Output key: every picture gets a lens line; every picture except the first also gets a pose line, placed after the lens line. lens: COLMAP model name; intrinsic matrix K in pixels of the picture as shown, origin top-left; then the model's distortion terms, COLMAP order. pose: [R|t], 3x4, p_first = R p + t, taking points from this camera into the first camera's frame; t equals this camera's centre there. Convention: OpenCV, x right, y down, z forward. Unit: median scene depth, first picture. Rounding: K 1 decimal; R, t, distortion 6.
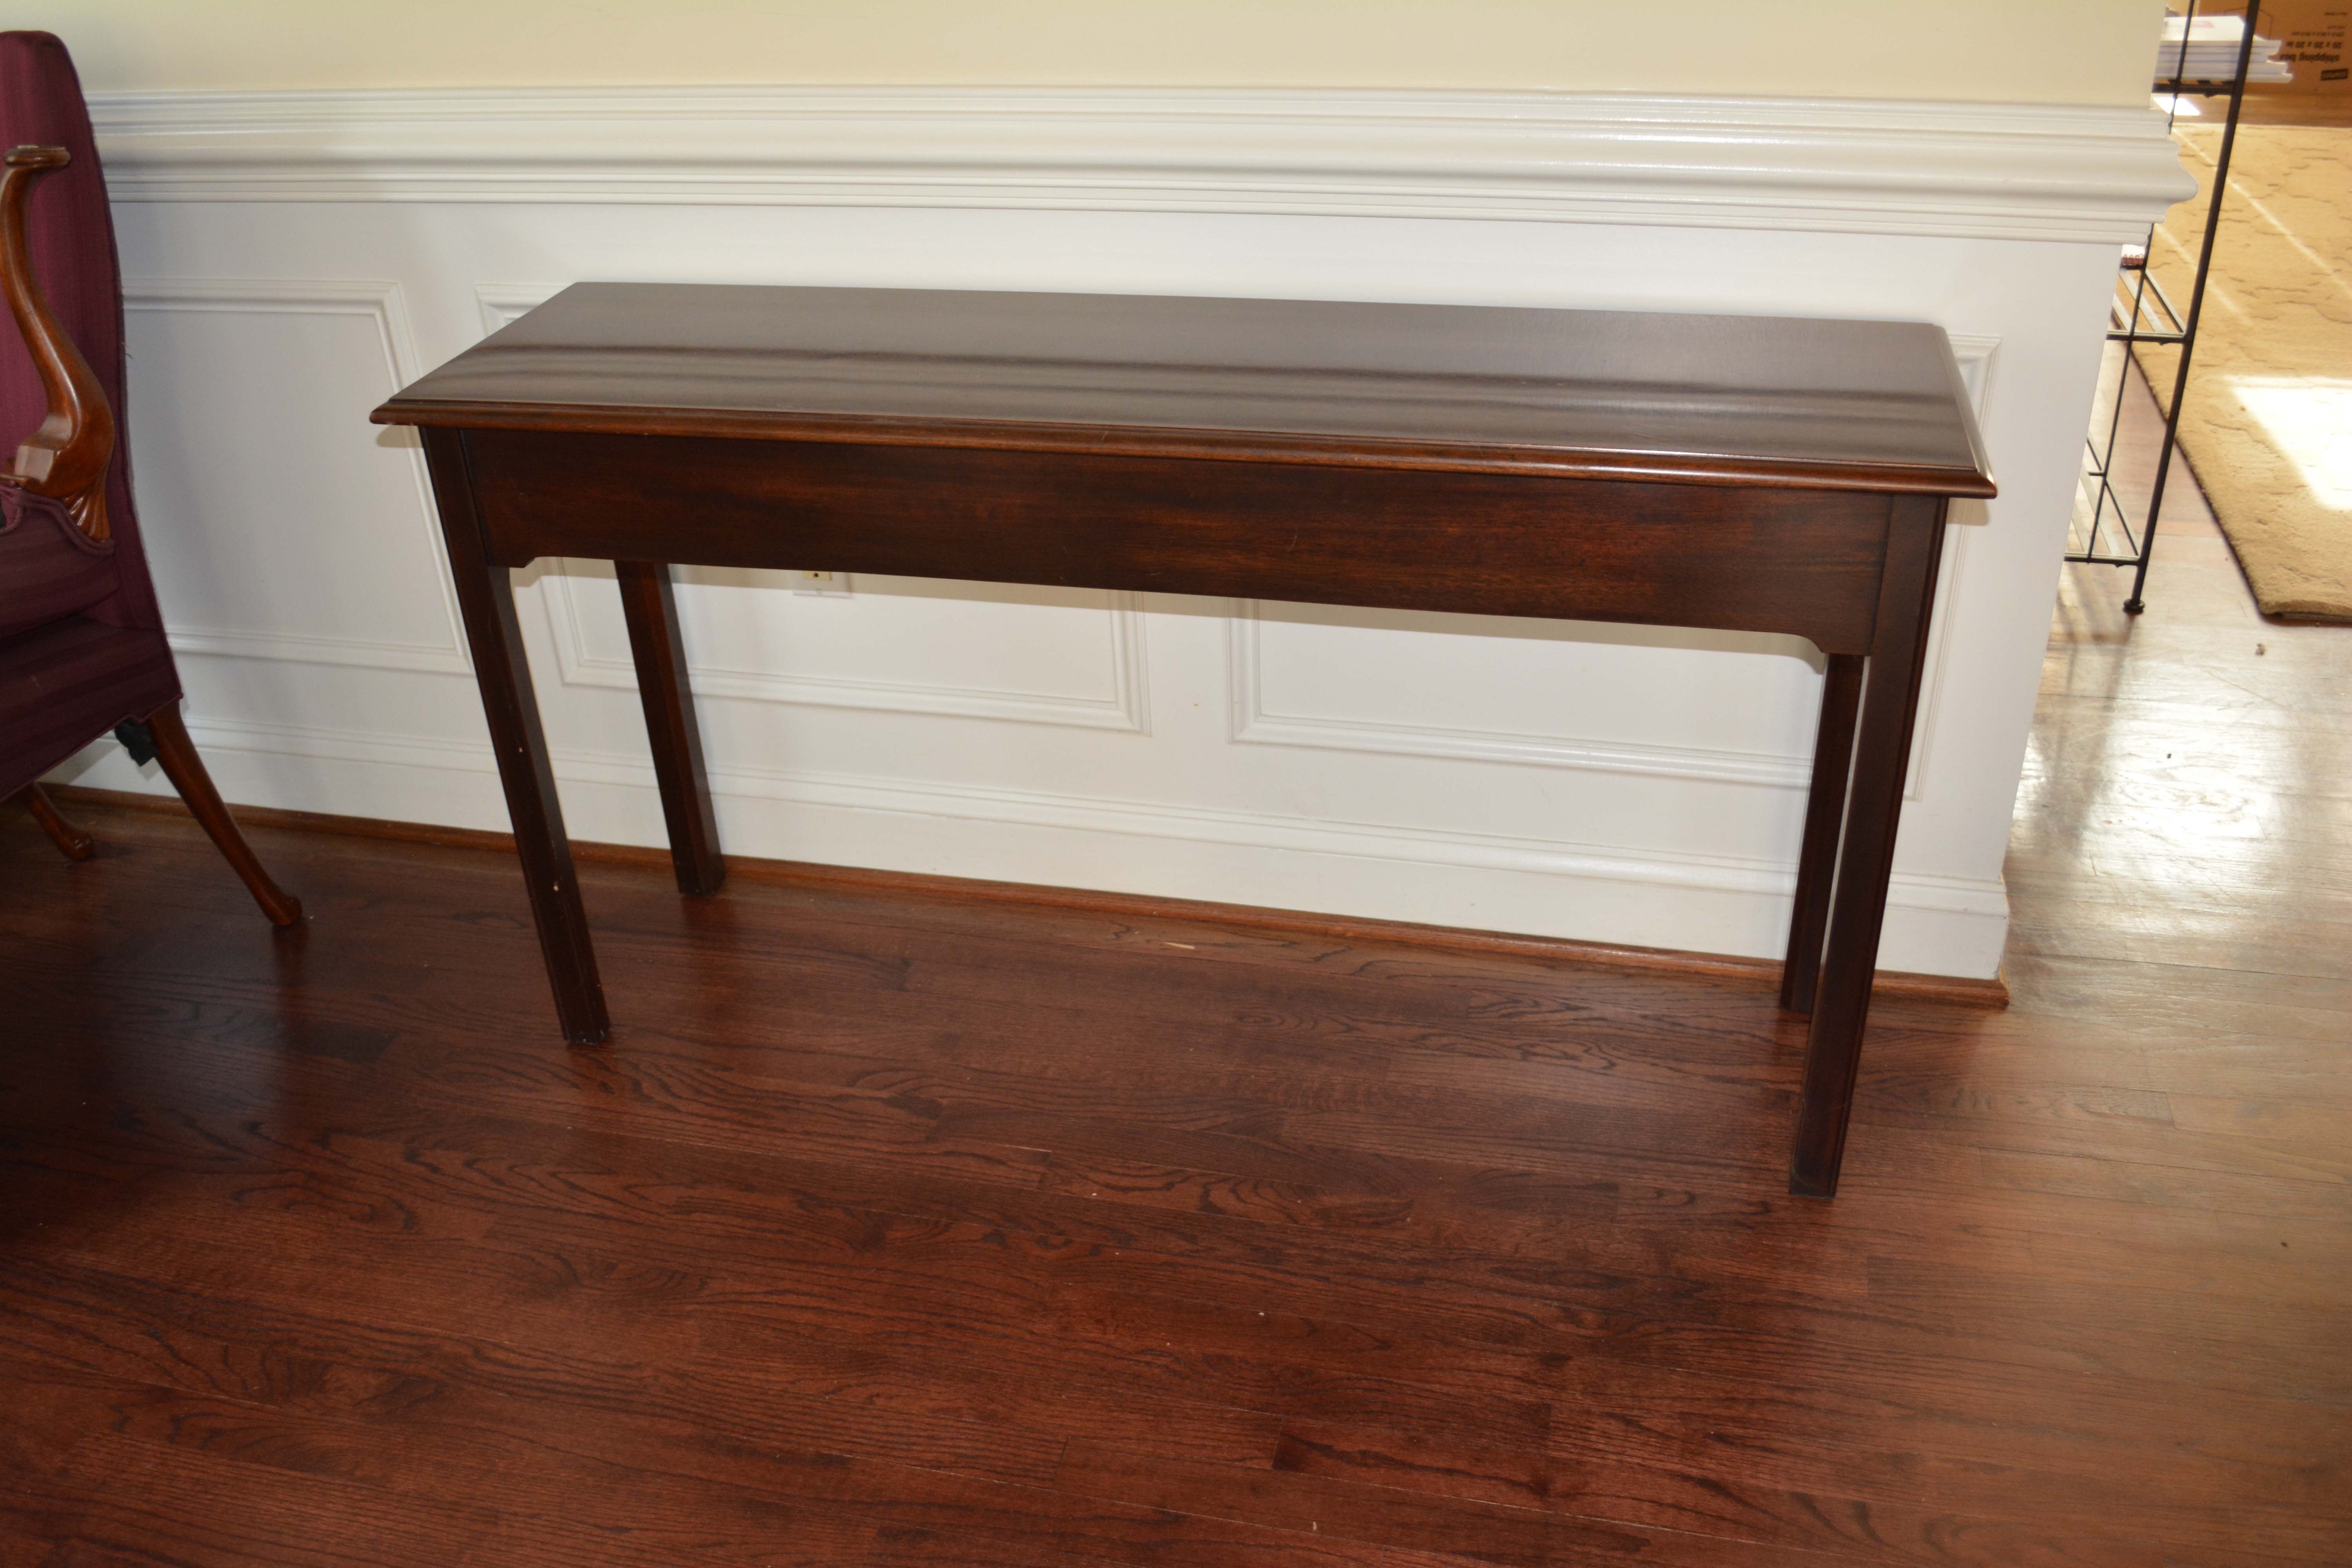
lens RADIAL K [[2023.2, 0, 1163.3], [0, 2023.2, 778.6], [0, 0, 1]] dist [-0.076407, -0.002037]
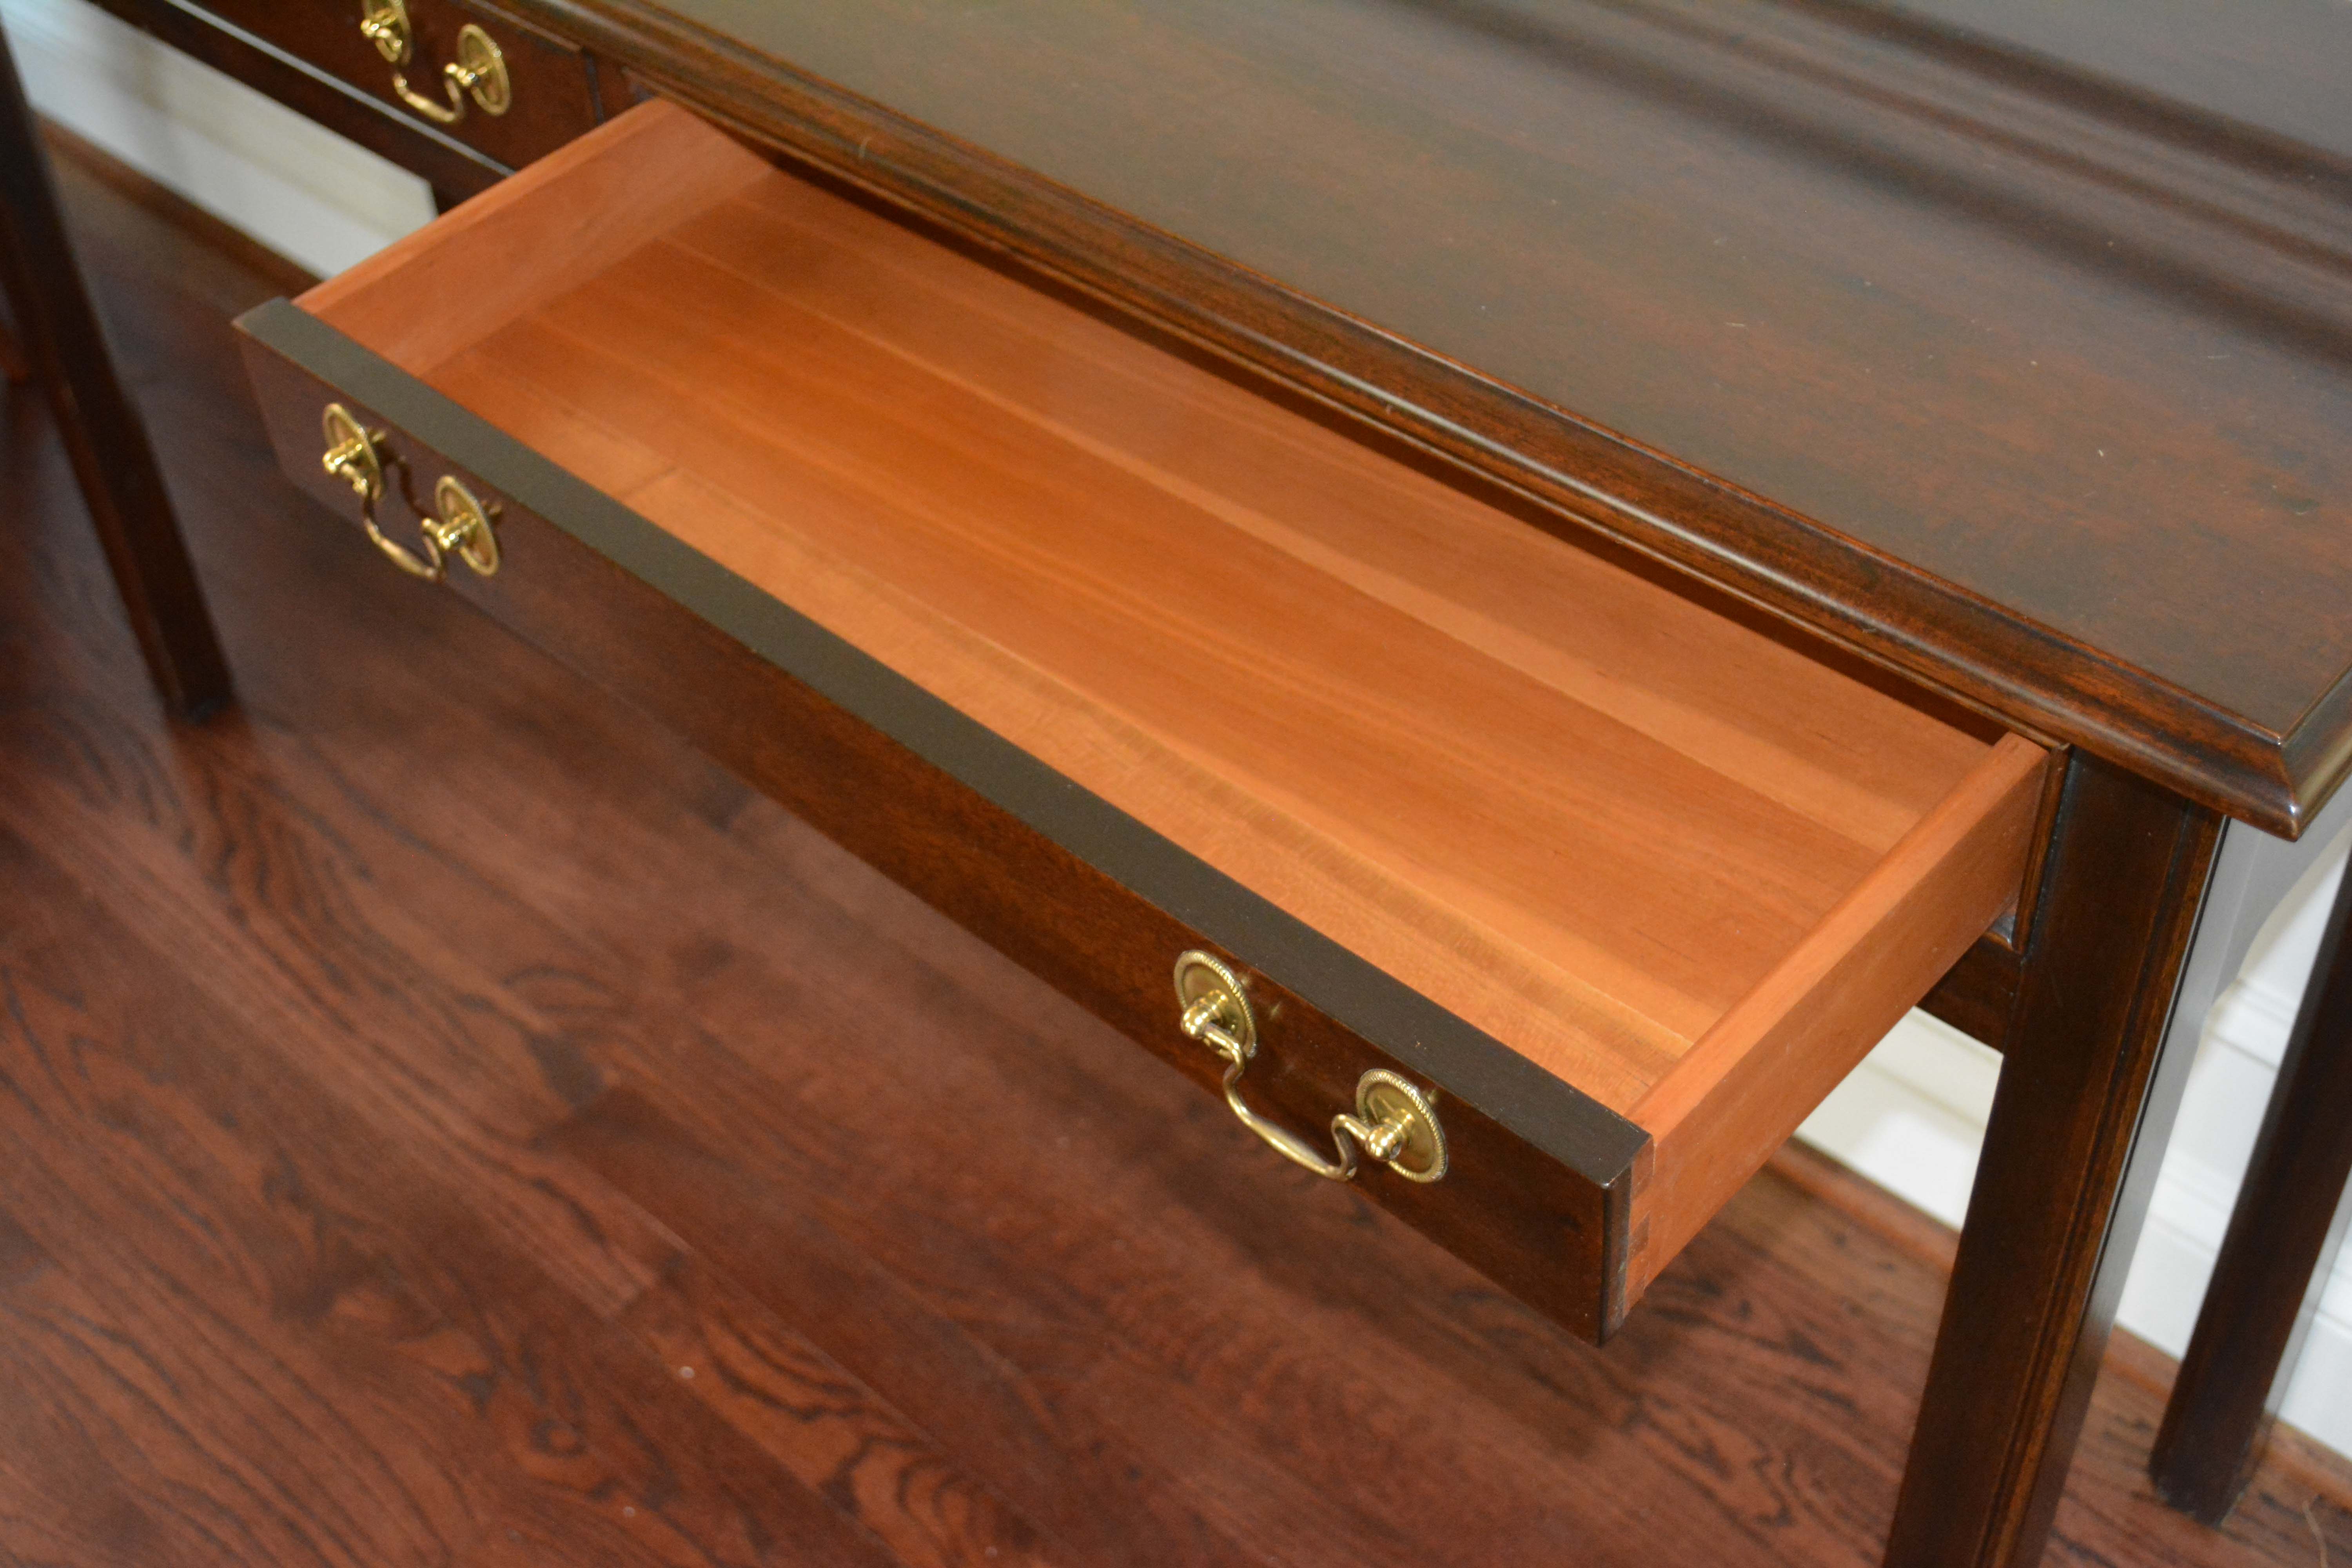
lens RADIAL K [[2912.8, 0, 1163.2], [0, 2912.8, 783.9], [0, 0, 1]] dist [-0.034884, 0.000000]
pose [[0.877088, 0.328075, -0.350832, 0.288758], [-0.233195, 0.929388, 0.286110, -0.185447], [0.419924, -0.169131, 0.891660, 0.377246]]
